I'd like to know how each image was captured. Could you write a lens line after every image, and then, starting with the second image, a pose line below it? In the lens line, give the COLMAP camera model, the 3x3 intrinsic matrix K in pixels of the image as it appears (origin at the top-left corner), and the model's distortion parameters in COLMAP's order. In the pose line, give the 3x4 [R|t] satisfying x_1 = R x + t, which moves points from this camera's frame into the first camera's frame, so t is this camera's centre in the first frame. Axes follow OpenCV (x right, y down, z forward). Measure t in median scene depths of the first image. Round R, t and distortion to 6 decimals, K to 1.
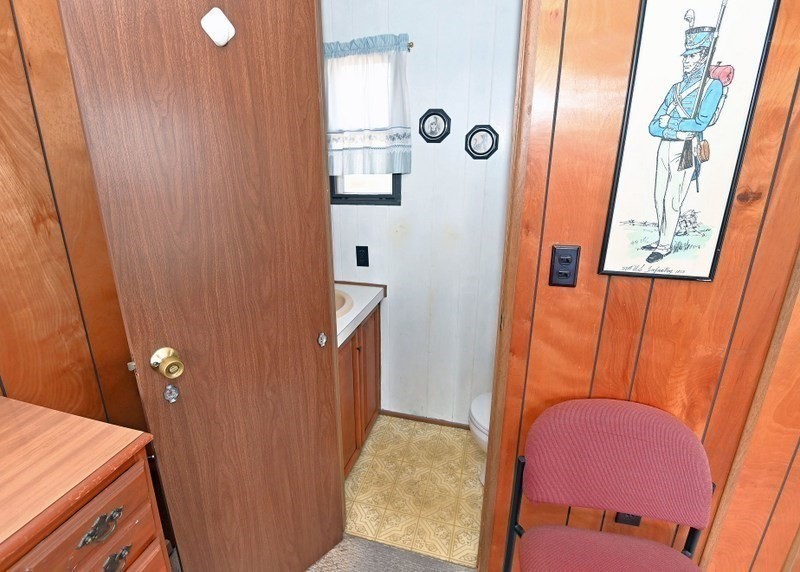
lens RADIAL K [[401.9, 0, 395.3], [0, 401.9, 286.3], [0, 0, 1]] dist [-0.015103, -0.000521]
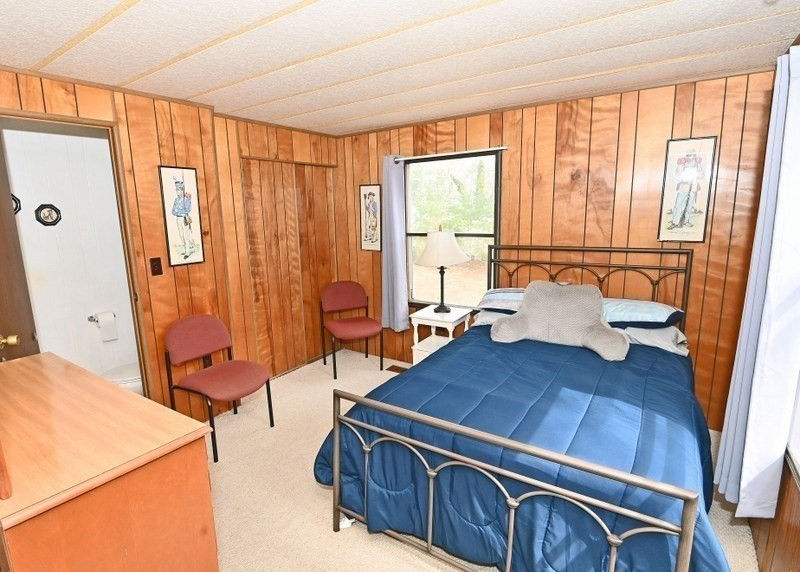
lens RADIAL K [[401.9, 0, 398.0], [0, 401.9, 285.1], [0, 0, 1]] dist [-0.015103, -0.000521]
pose [[0.269496, -0.184420, 0.945178, -1.545239], [0.302505, 0.948021, 0.098723, 0.270749], [-0.914255, 0.259316, 0.311276, -1.105518]]
